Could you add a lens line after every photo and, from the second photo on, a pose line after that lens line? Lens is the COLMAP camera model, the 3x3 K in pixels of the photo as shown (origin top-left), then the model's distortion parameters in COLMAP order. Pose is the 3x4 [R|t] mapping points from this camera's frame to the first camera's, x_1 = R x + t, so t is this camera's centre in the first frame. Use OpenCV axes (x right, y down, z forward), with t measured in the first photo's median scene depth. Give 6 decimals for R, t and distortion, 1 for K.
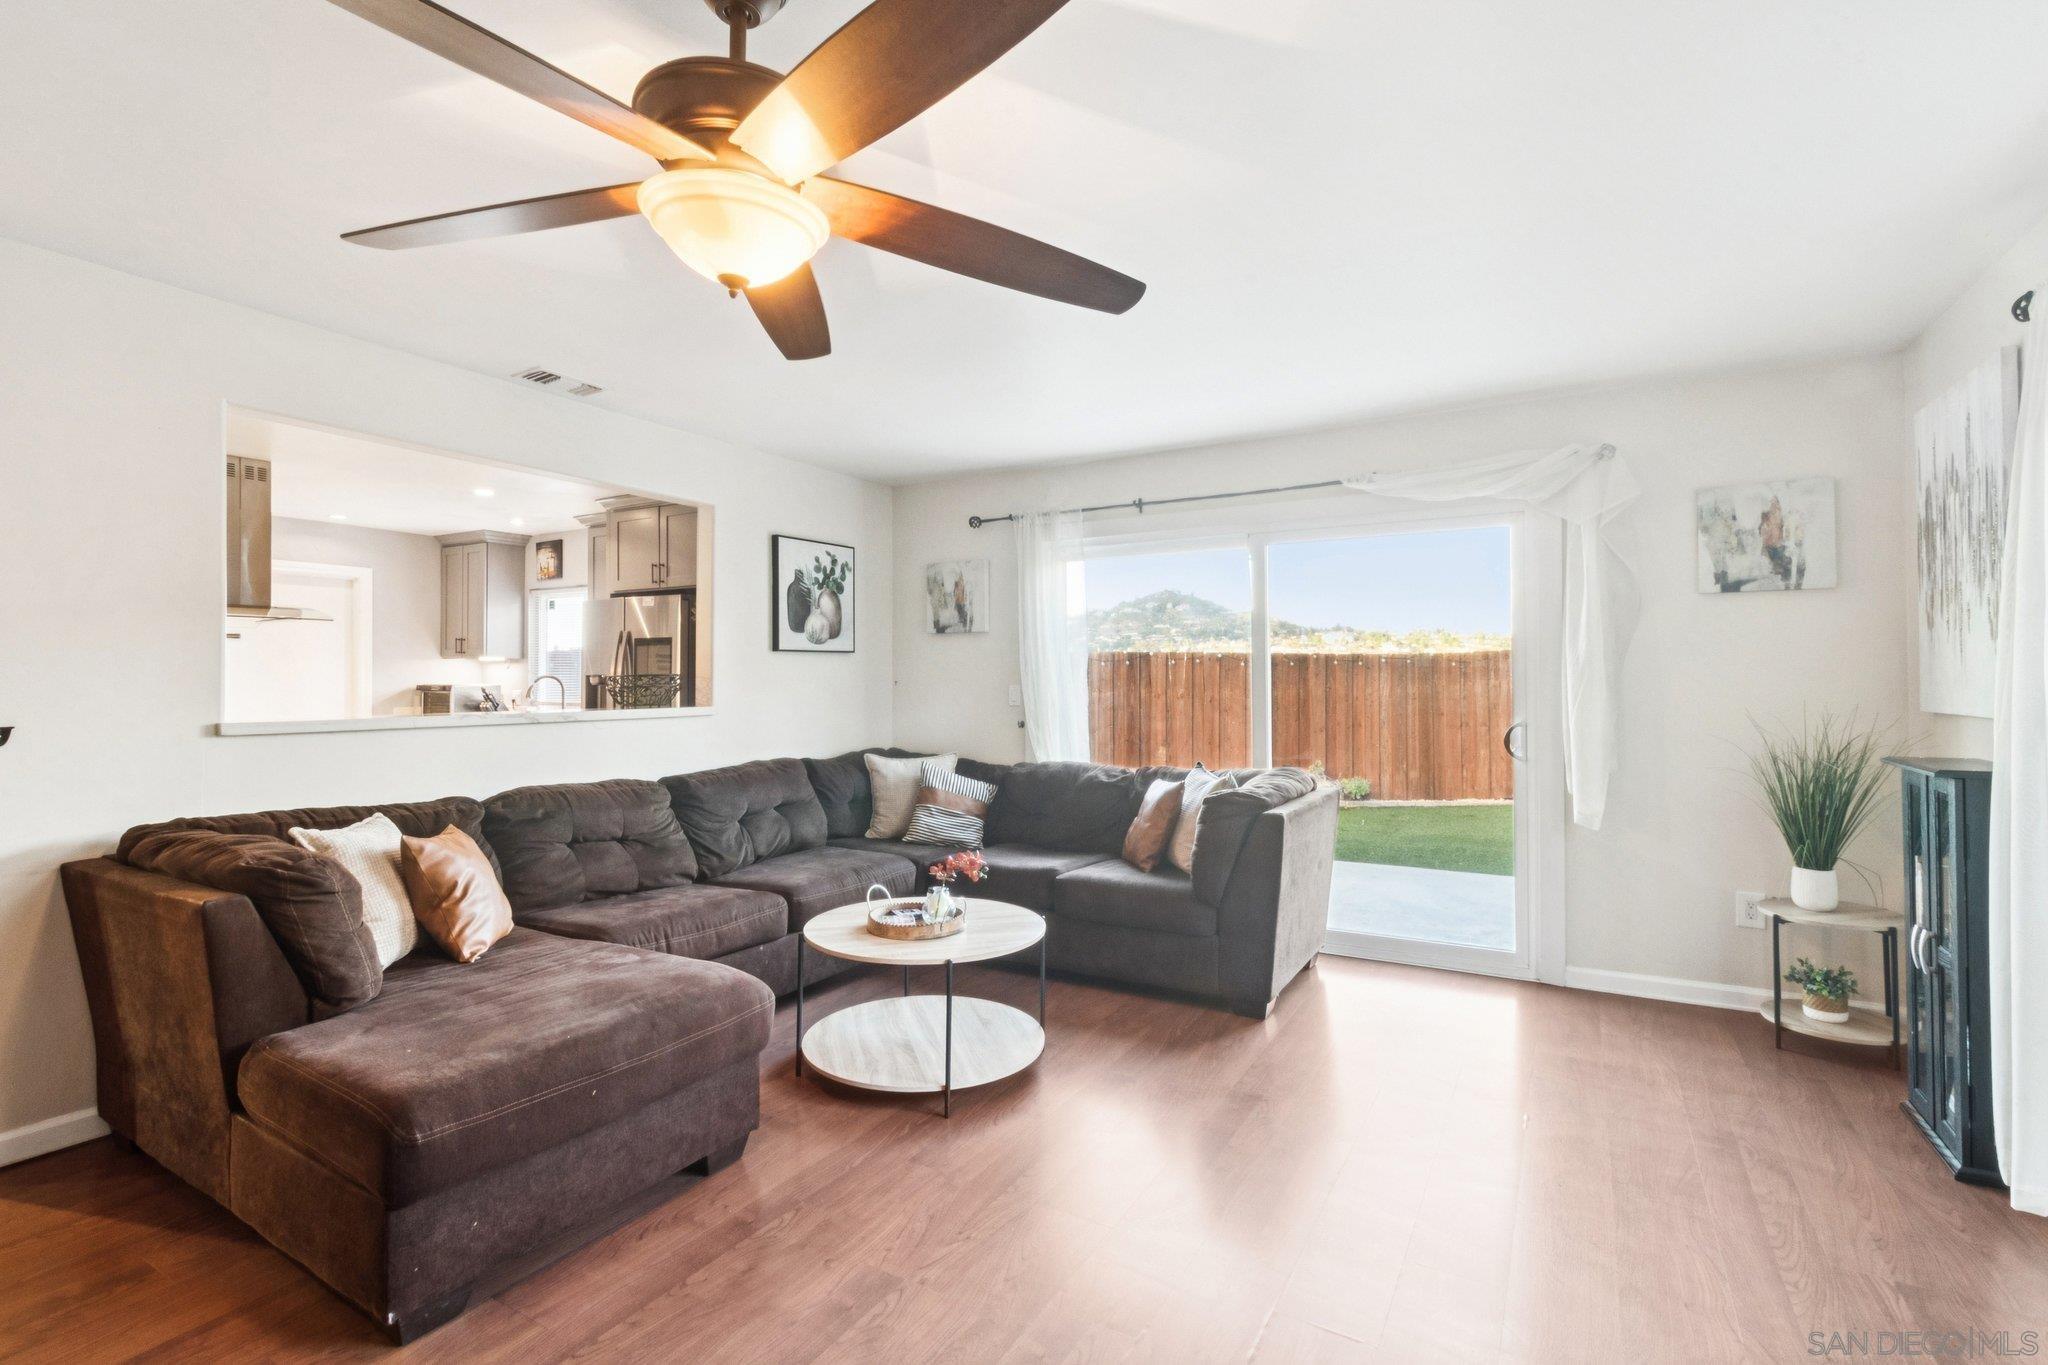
lens RADIAL K [[945.4, 0, 1045.2], [0, 945.4, 660.7], [0, 0, 1]] dist [0.007569, -0.002574]
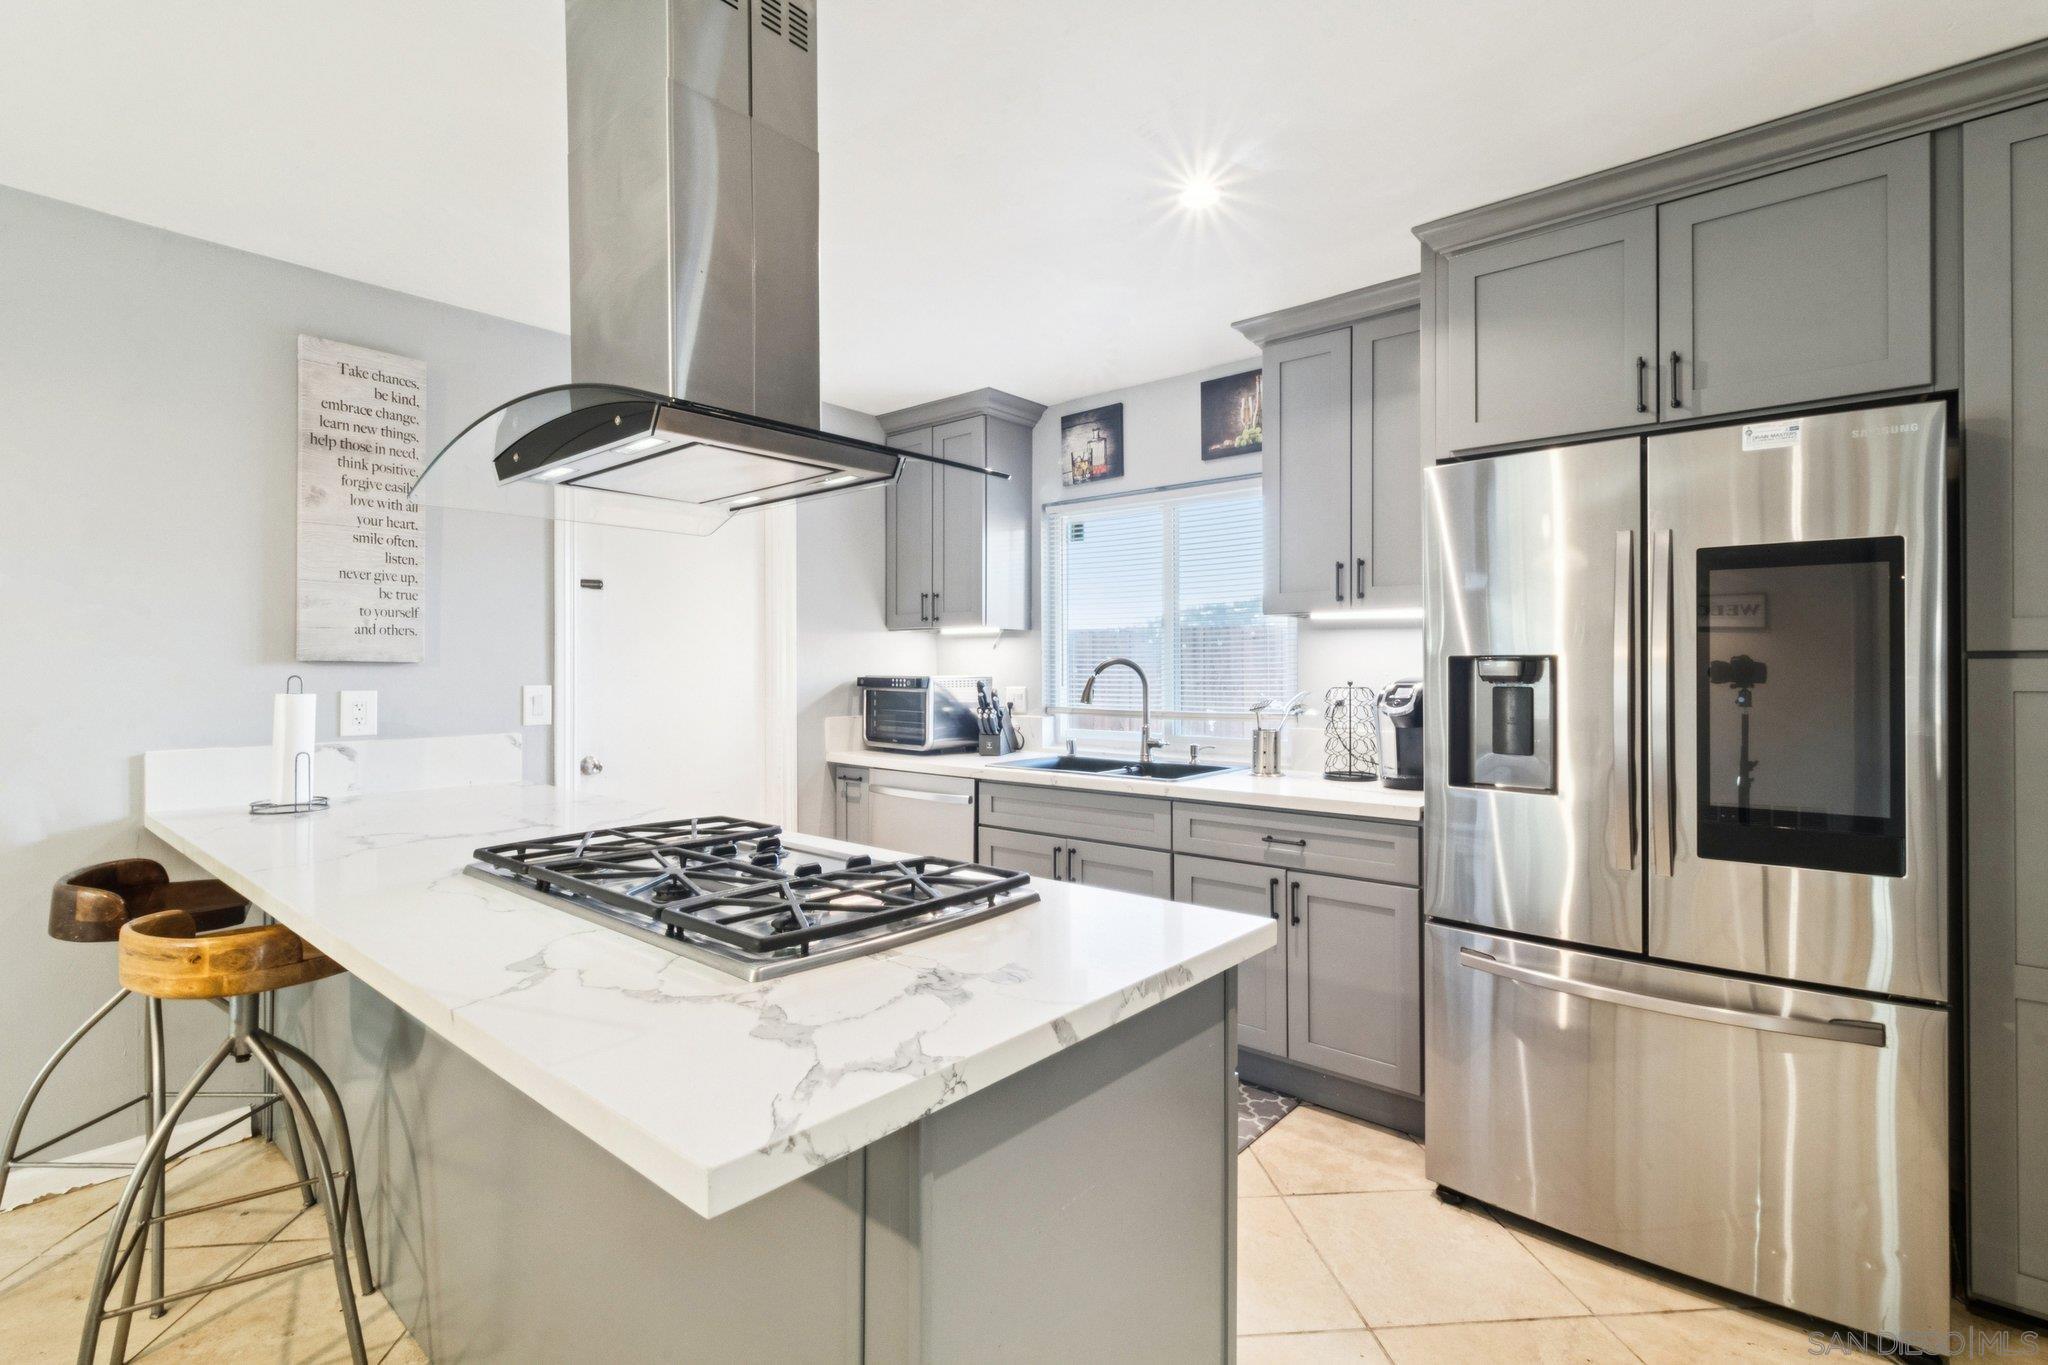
lens RADIAL K [[945.4, 0, 1012.9], [0, 945.4, 665.2], [0, 0, 1]] dist [0.007569, -0.002574]
pose [[0.983889, 0.008053, -0.178597, -0.595186], [-0.007507, 0.999965, 0.003730, 0.020582], [0.178621, -0.002329, 0.983915, 0.587805]]
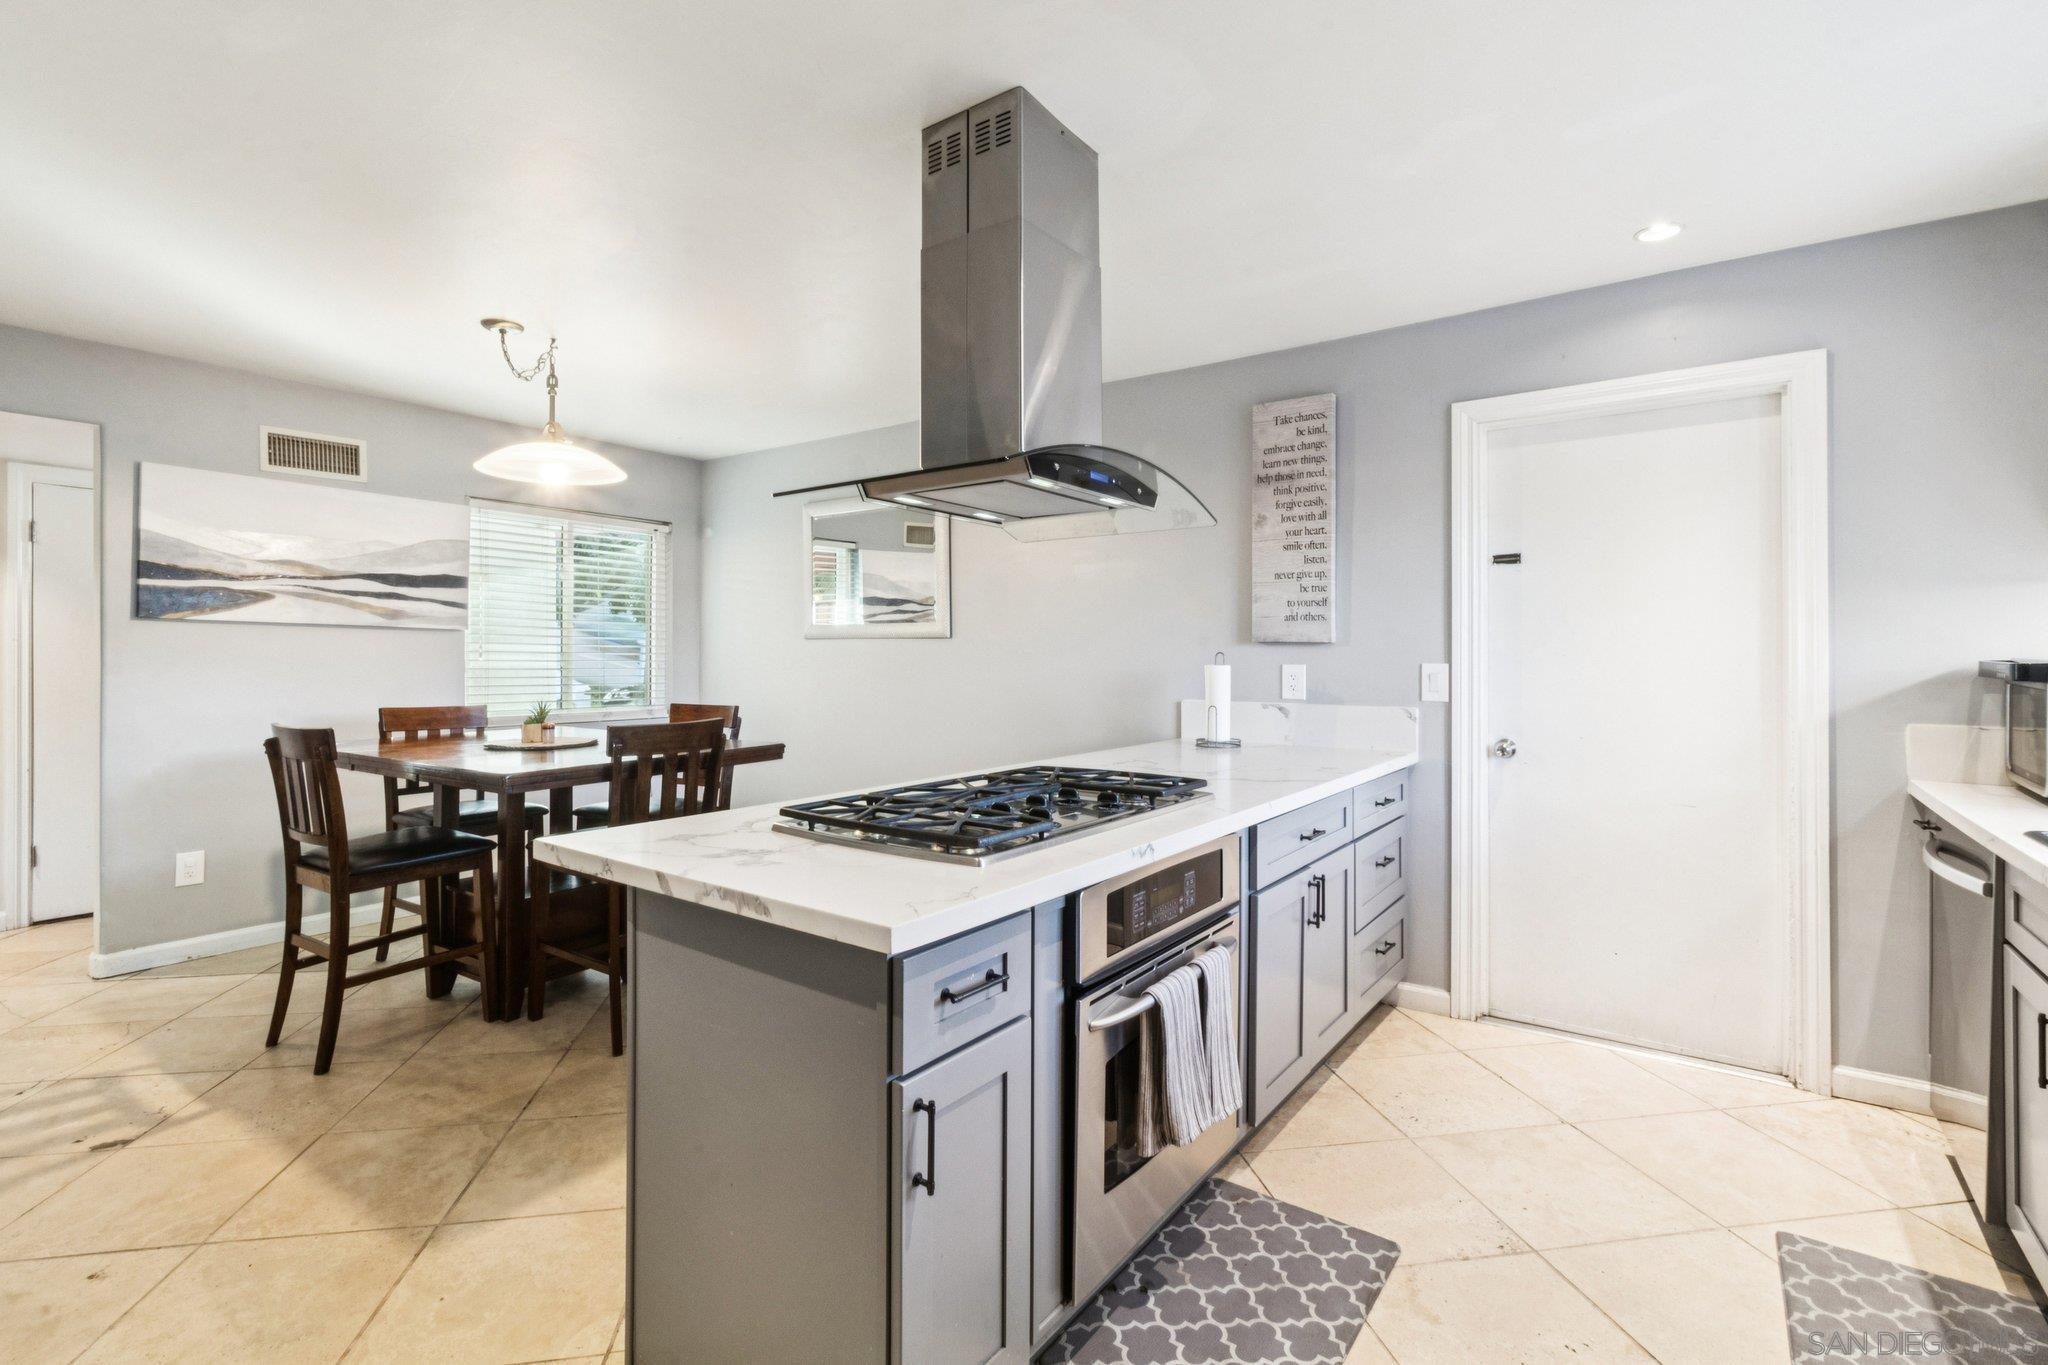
lens RADIAL K [[945.4, 0, 1003.8], [0, 945.4, 648.7], [0, 0, 1]] dist [0.007569, -0.002574]
pose [[-0.105247, 0.006674, -0.994424, -0.372311], [0.005104, 0.999968, 0.006171, 0.022555], [0.994433, -0.004426, -0.105278, 0.874813]]
